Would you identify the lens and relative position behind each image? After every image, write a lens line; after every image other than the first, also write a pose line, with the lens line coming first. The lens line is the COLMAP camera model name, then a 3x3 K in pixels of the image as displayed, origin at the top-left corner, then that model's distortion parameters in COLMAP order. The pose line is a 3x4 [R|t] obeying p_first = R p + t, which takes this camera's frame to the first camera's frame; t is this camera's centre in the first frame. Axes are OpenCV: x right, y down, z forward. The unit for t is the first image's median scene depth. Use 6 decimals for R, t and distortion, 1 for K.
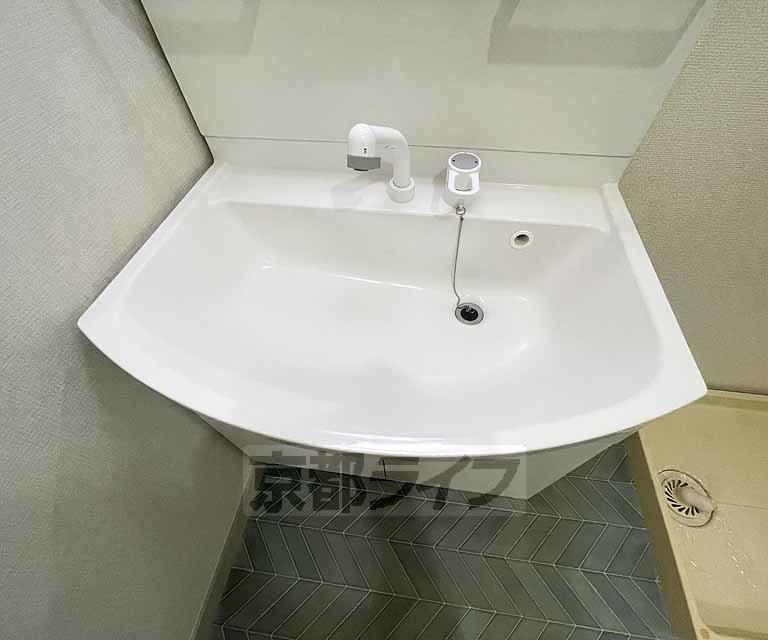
lens RADIAL K [[347.2, 0, 400.3], [0, 347.2, 321.5], [0, 0, 1]] dist [0.000571, -0.000262]
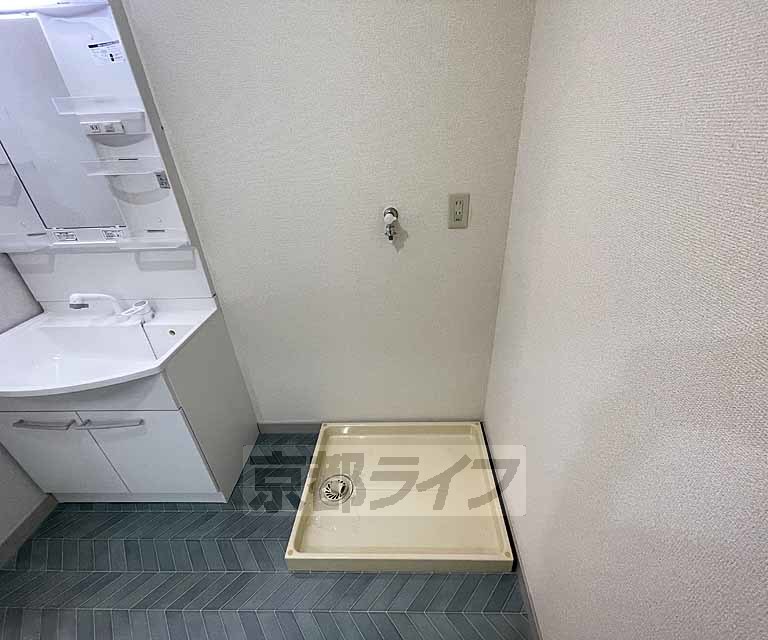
lens RADIAL K [[347.2, 0, 400.3], [0, 347.2, 321.5], [0, 0, 1]] dist [0.000571, -0.000262]
pose [[0.994412, -0.069812, 0.079194, 1.628670], [0.095618, 0.913553, -0.395319, 0.727333], [-0.044750, 0.400682, 0.915124, -1.165186]]
